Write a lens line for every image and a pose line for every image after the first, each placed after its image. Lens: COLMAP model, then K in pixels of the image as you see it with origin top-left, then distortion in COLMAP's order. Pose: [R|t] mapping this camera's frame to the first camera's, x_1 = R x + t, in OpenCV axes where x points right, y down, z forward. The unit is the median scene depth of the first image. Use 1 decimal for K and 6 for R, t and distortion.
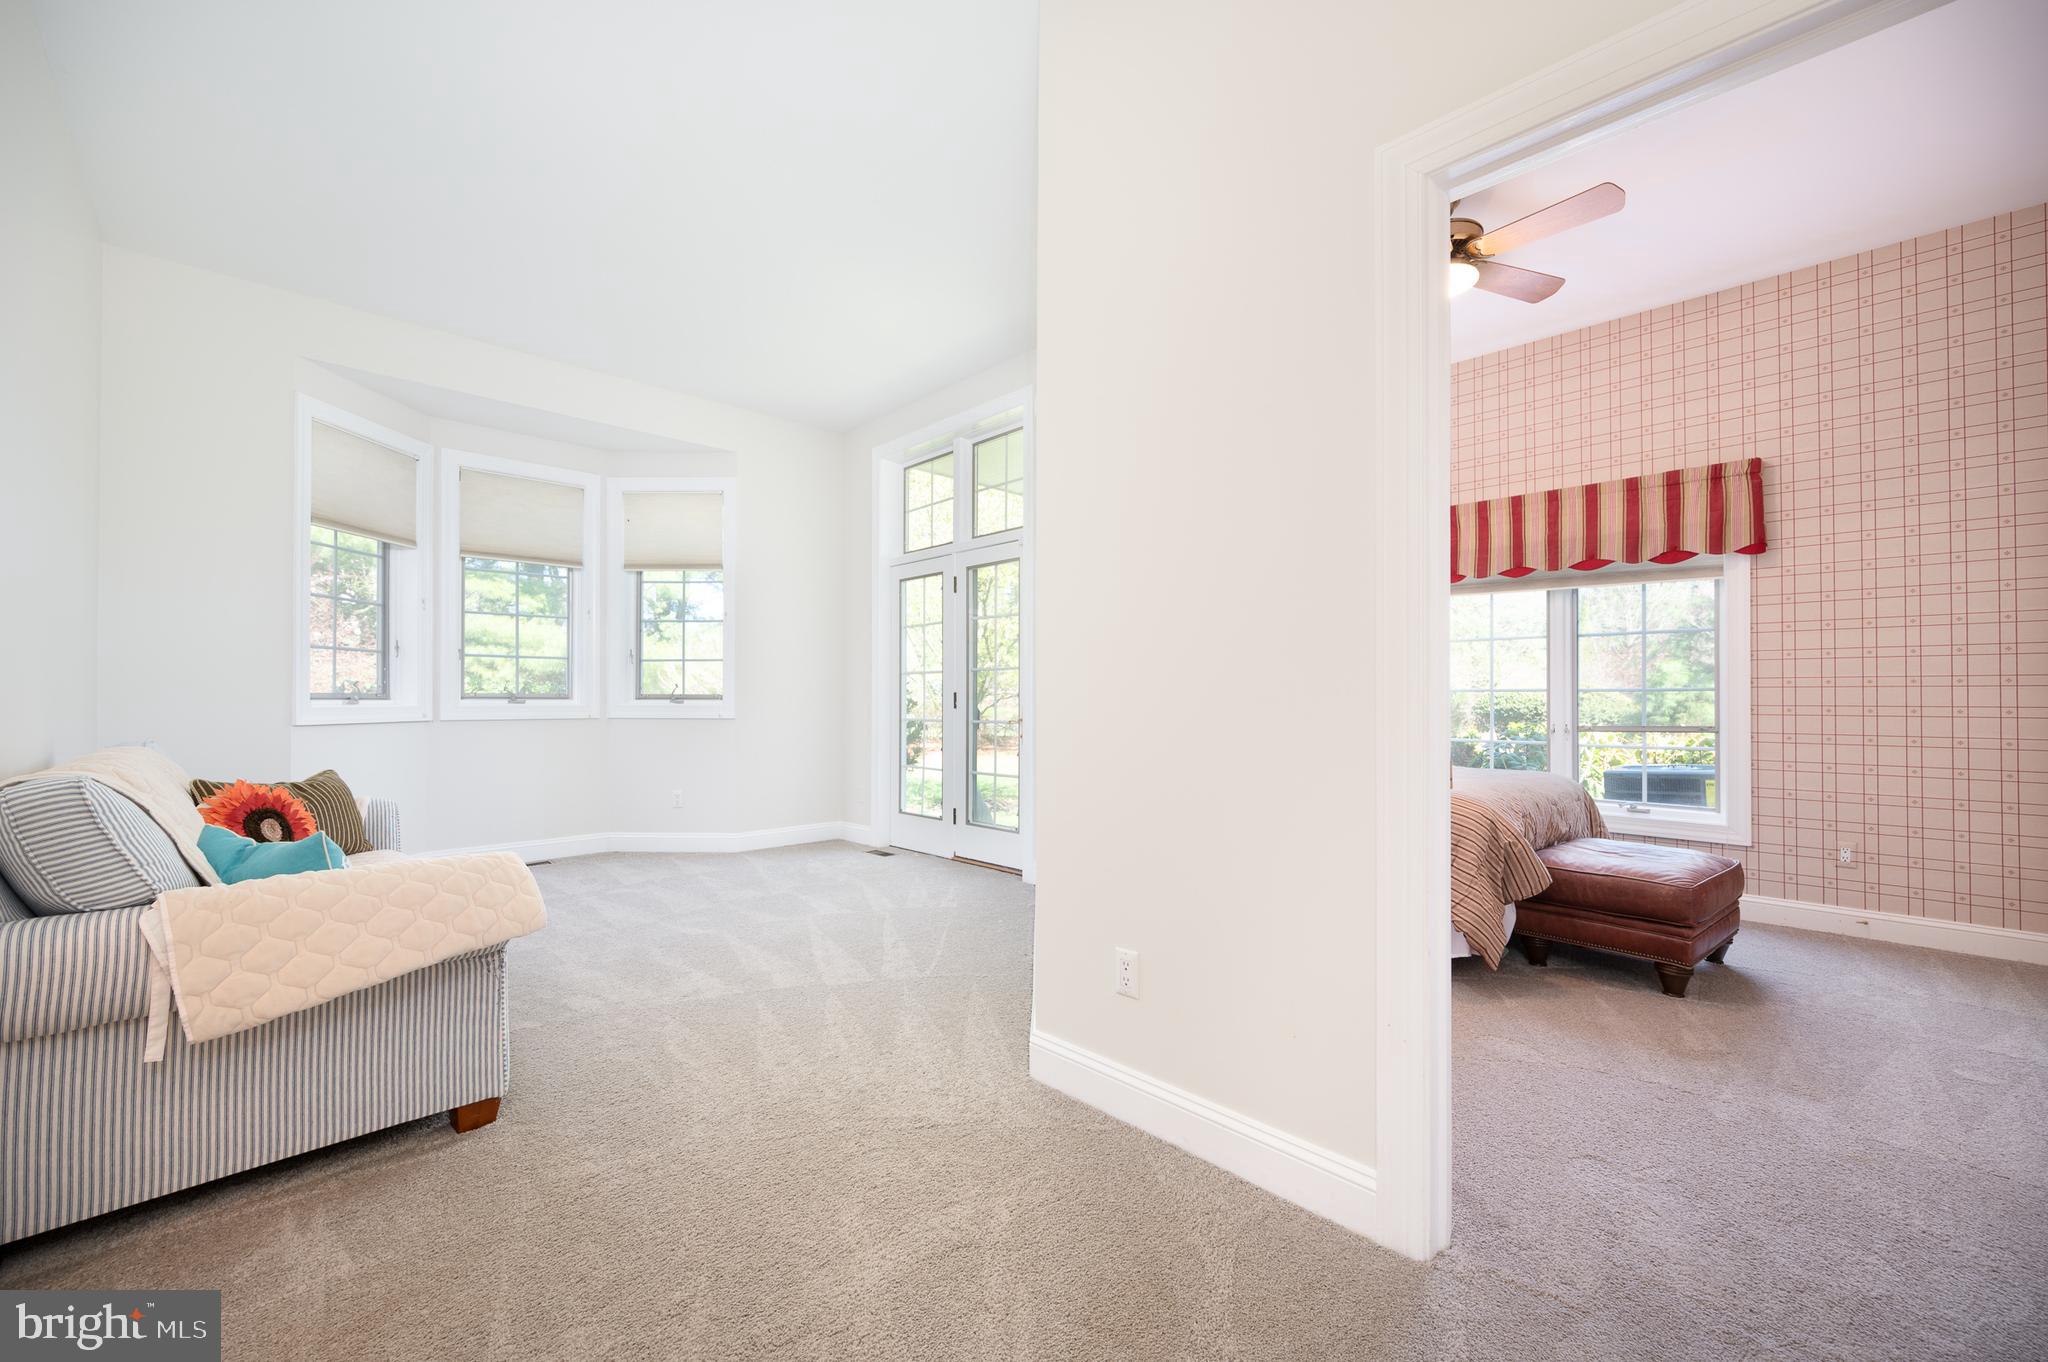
lens RADIAL K [[813.6, 0, 1016.3], [0, 813.6, 681.7], [0, 0, 1]] dist [0.000843, -0.001625]
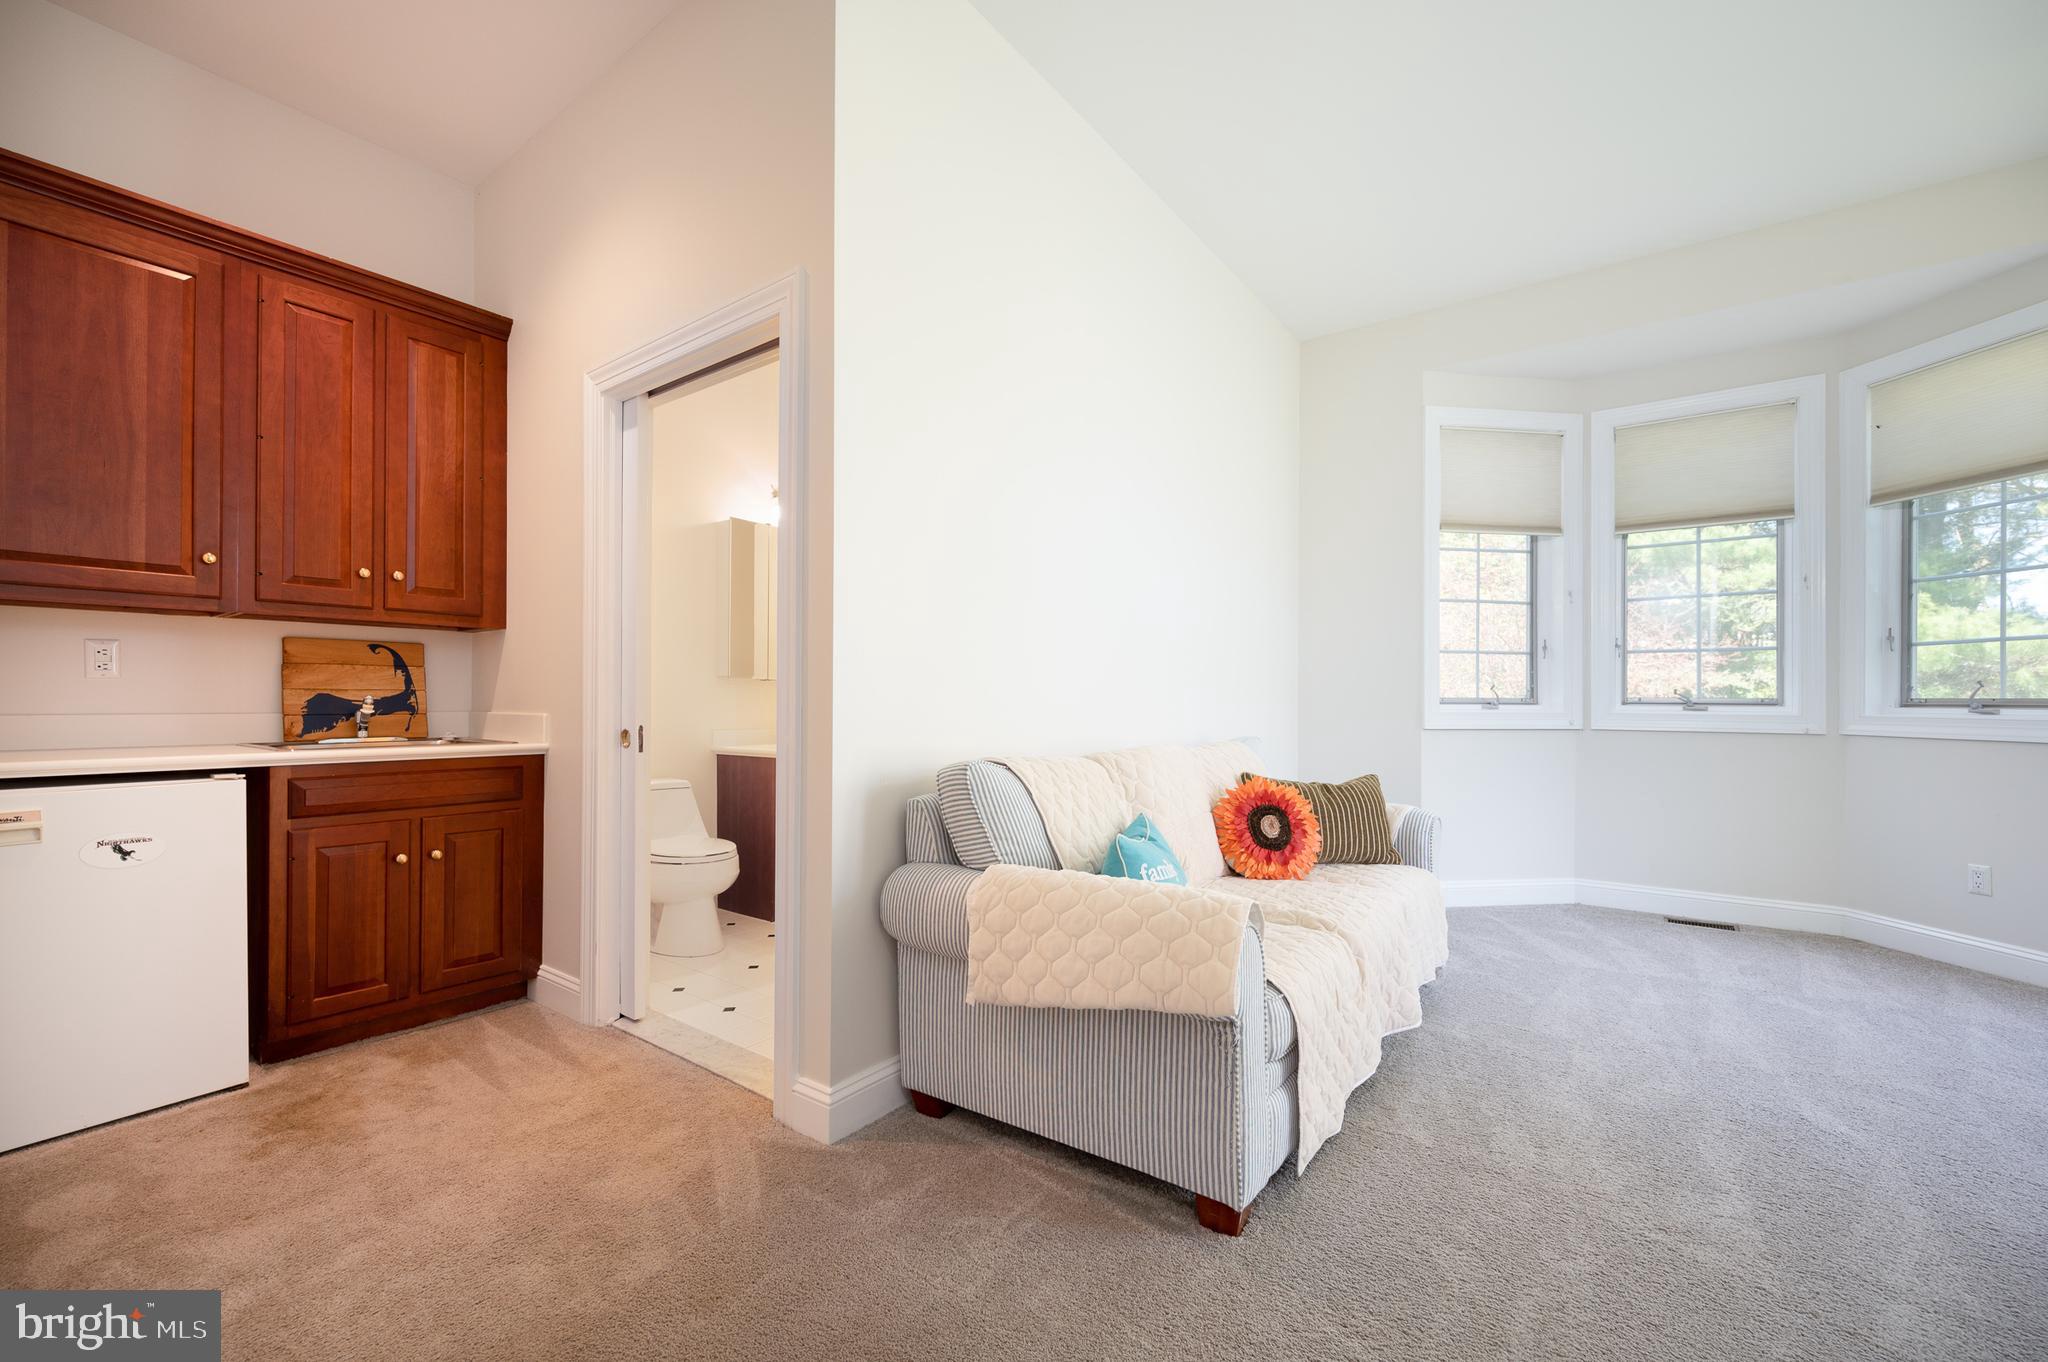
lens RADIAL K [[813.6, 0, 1024.8], [0, 813.6, 703.1], [0, 0, 1]] dist [0.000843, -0.001625]
pose [[0.170344, 0.003405, -0.985379, 0.041626], [0.015629, 0.999859, 0.006157, 0.005273], [0.985261, -0.016449, 0.170266, 0.273746]]
